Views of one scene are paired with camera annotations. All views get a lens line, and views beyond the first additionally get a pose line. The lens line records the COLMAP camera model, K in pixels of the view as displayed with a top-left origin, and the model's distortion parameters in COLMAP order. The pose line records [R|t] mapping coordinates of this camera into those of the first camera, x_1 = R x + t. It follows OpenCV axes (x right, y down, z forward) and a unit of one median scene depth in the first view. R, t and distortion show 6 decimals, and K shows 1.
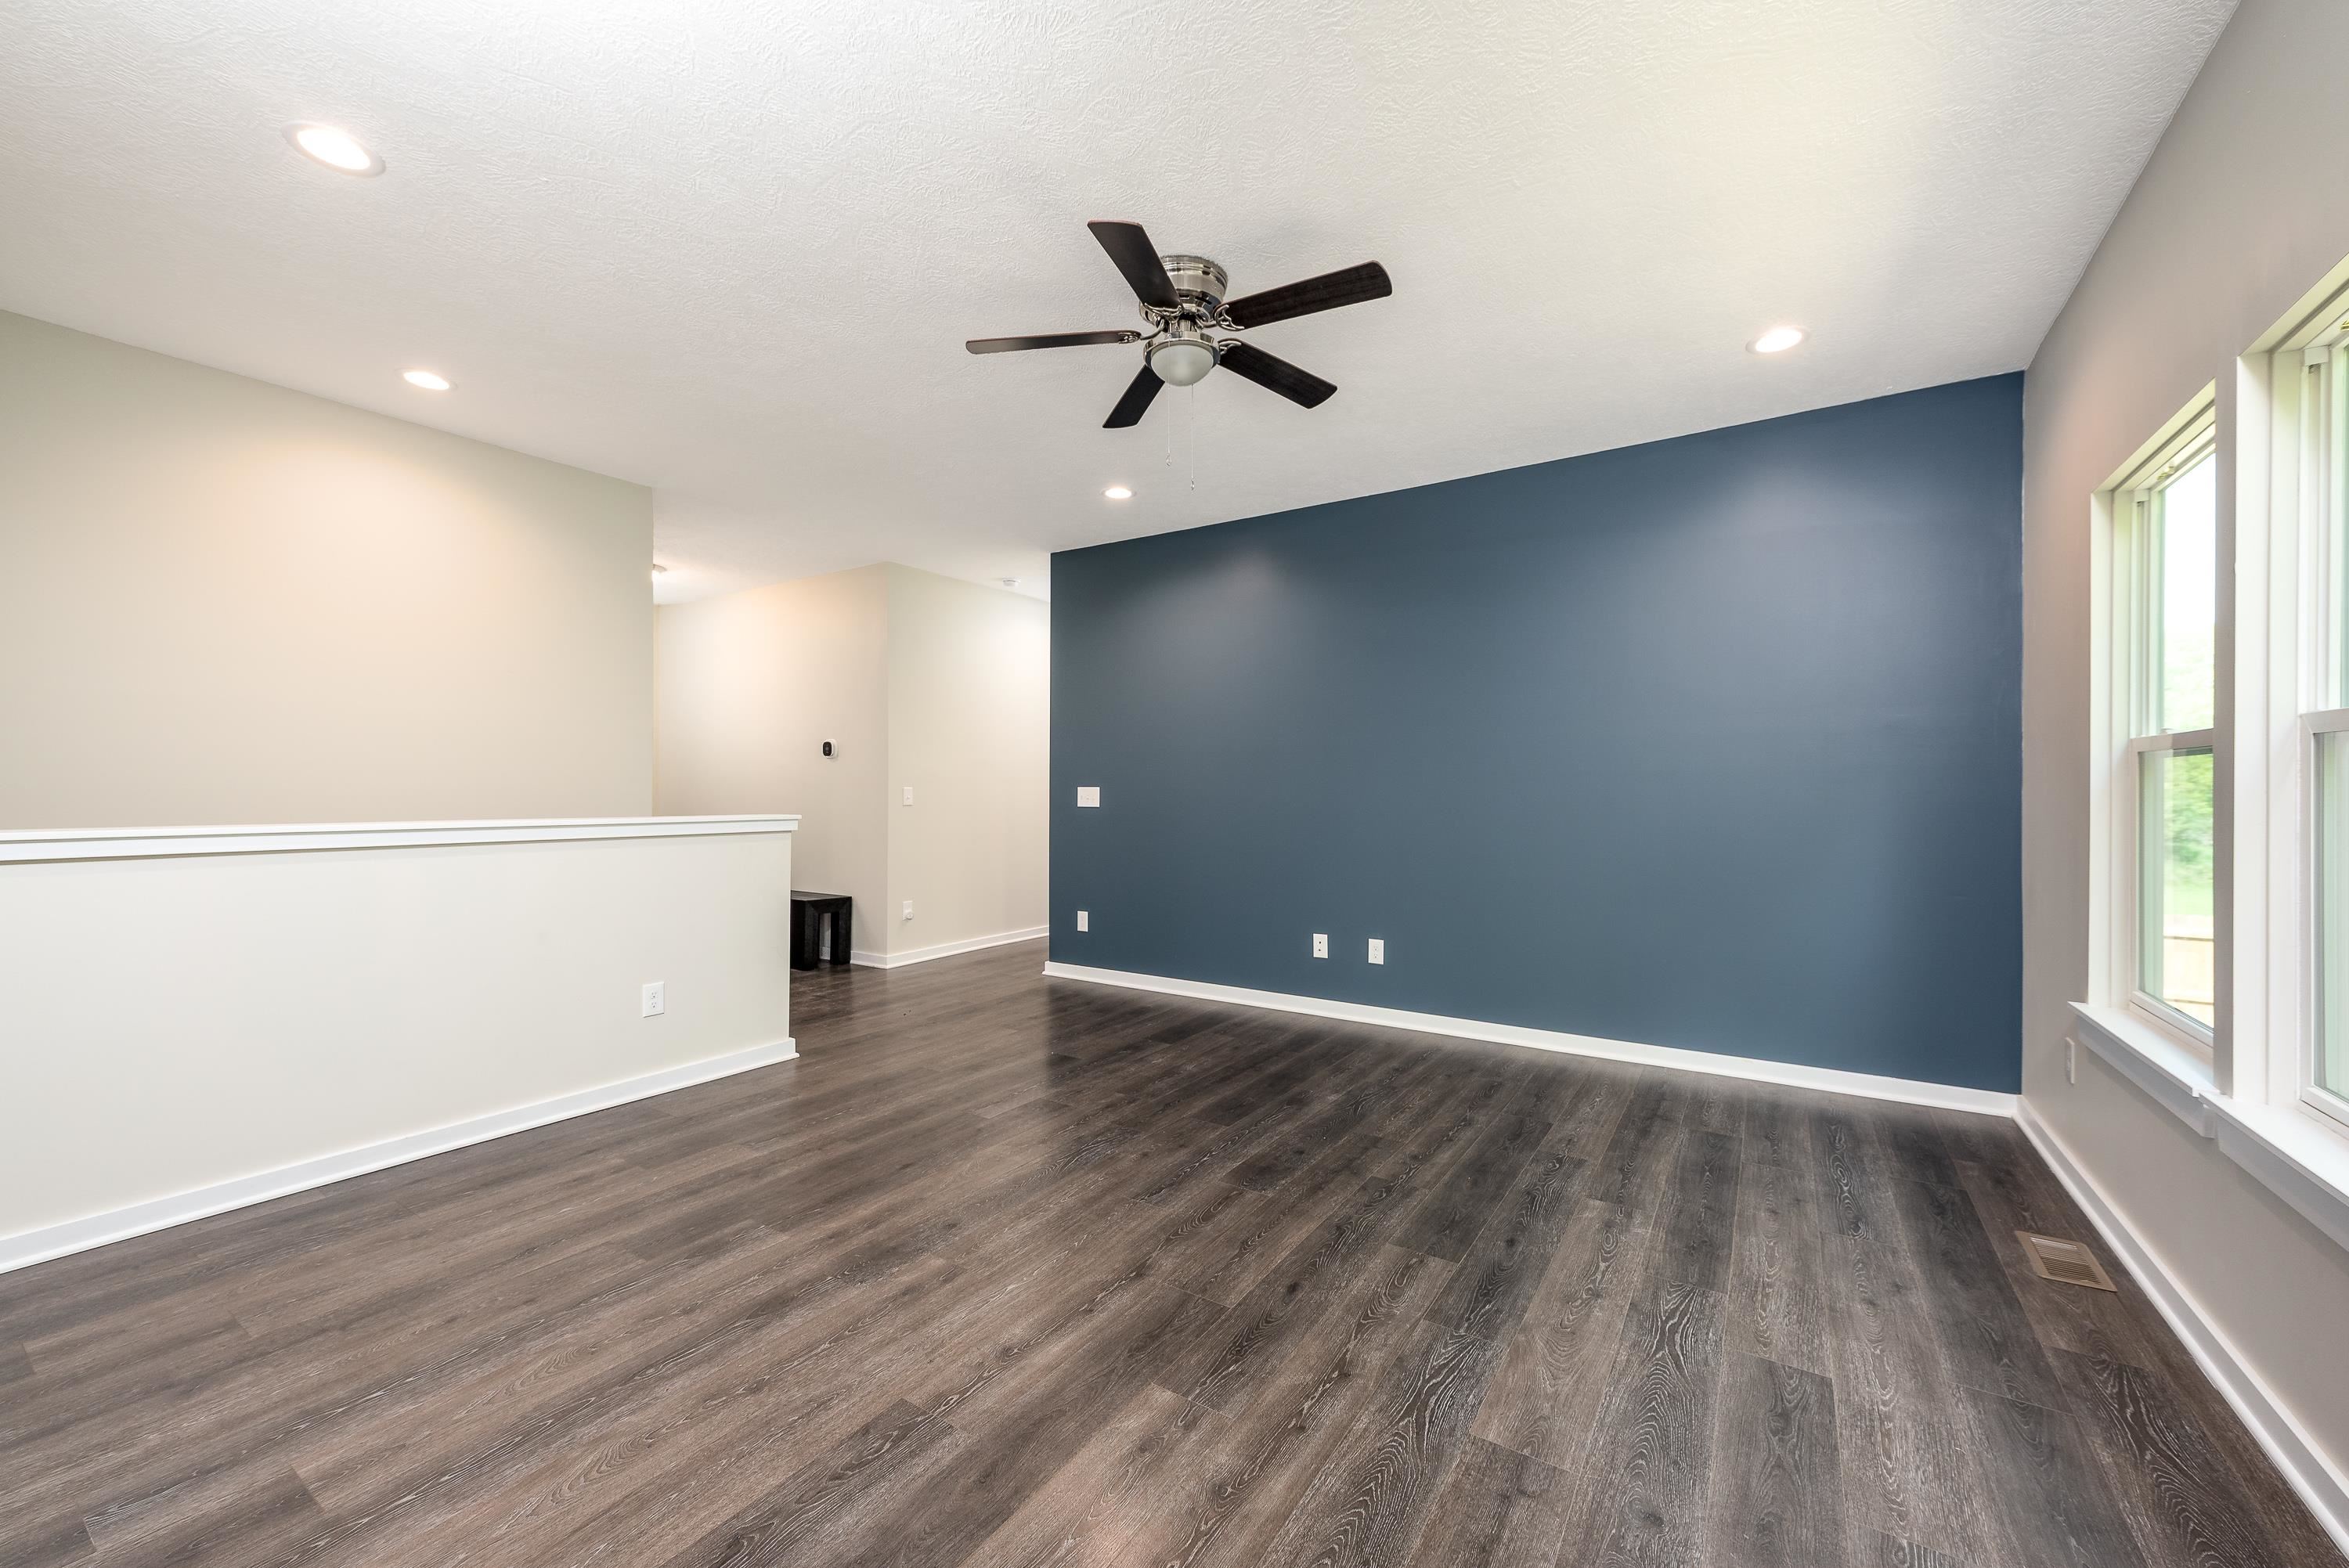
lens RADIAL K [[916.5, 0, 1166.3], [0, 916.5, 788.6], [0, 0, 1]] dist [-0.000910, -0.000558]
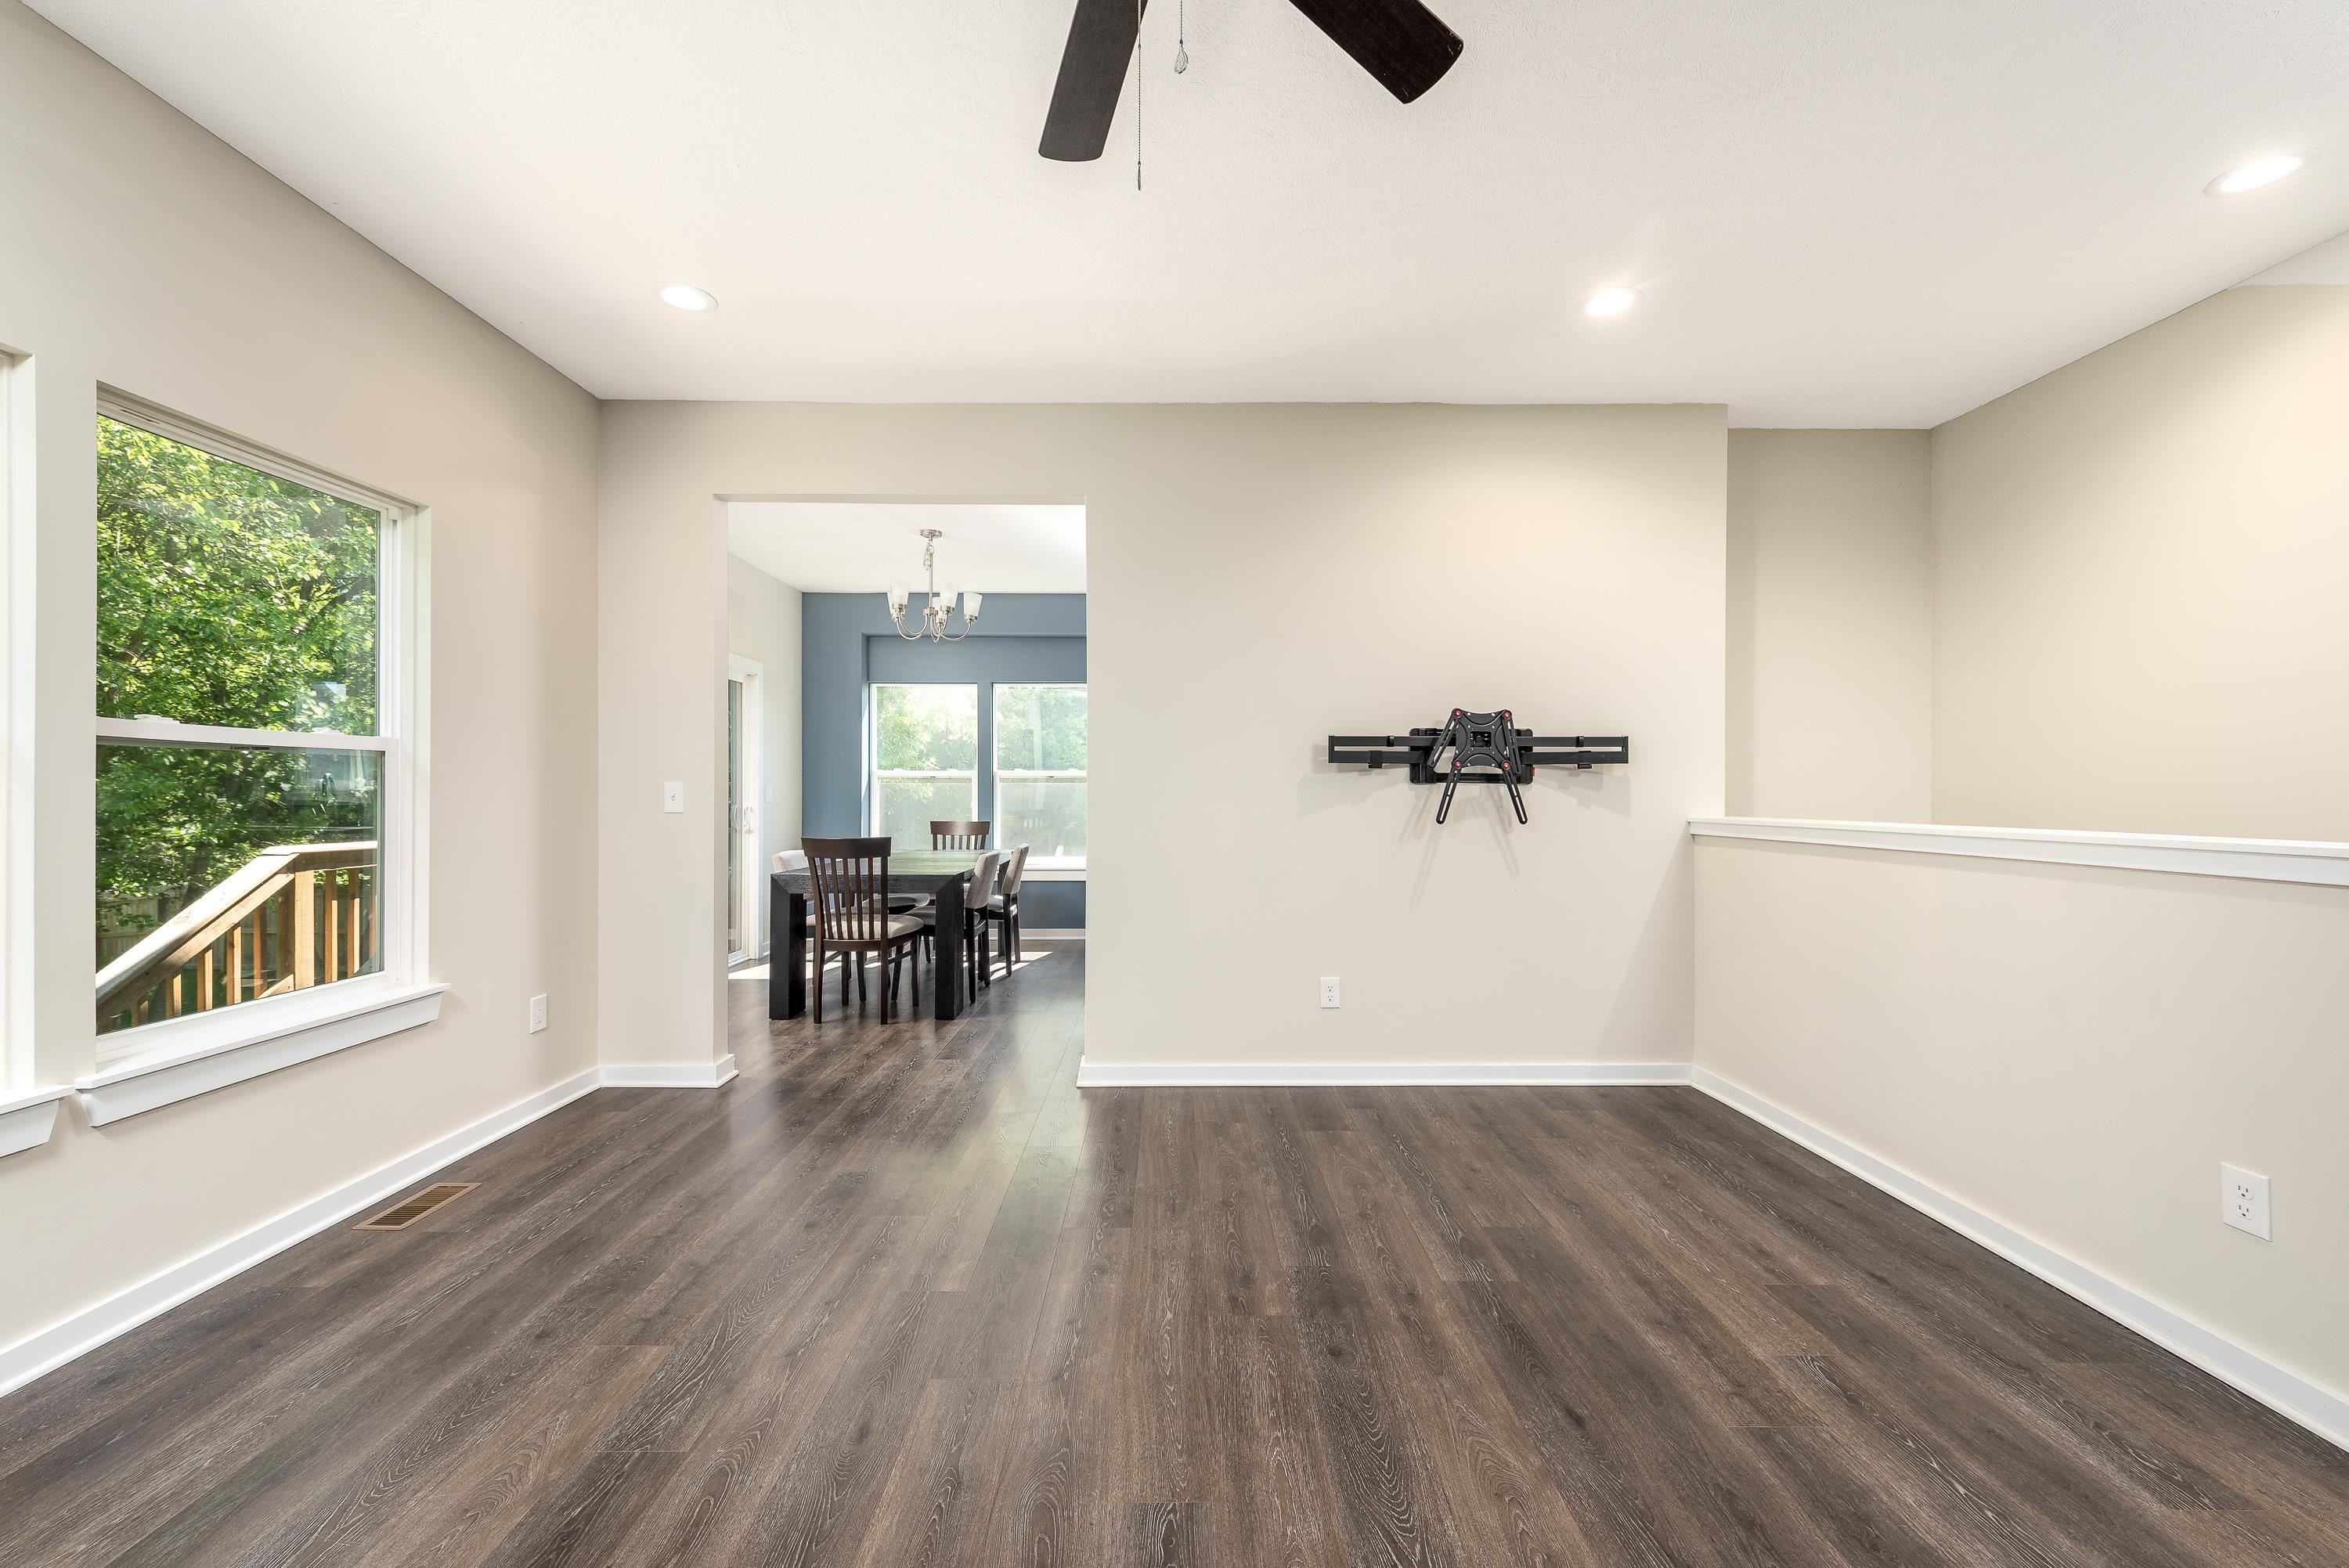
lens RADIAL K [[916.5, 0, 1159.1], [0, 916.5, 787.1], [0, 0, 1]] dist [-0.000910, -0.000558]
pose [[-0.838367, -0.005208, -0.545081, 0.342497], [-0.001689, 0.999974, -0.006955, 0.011728], [0.545103, -0.004910, -0.838355, 1.737703]]
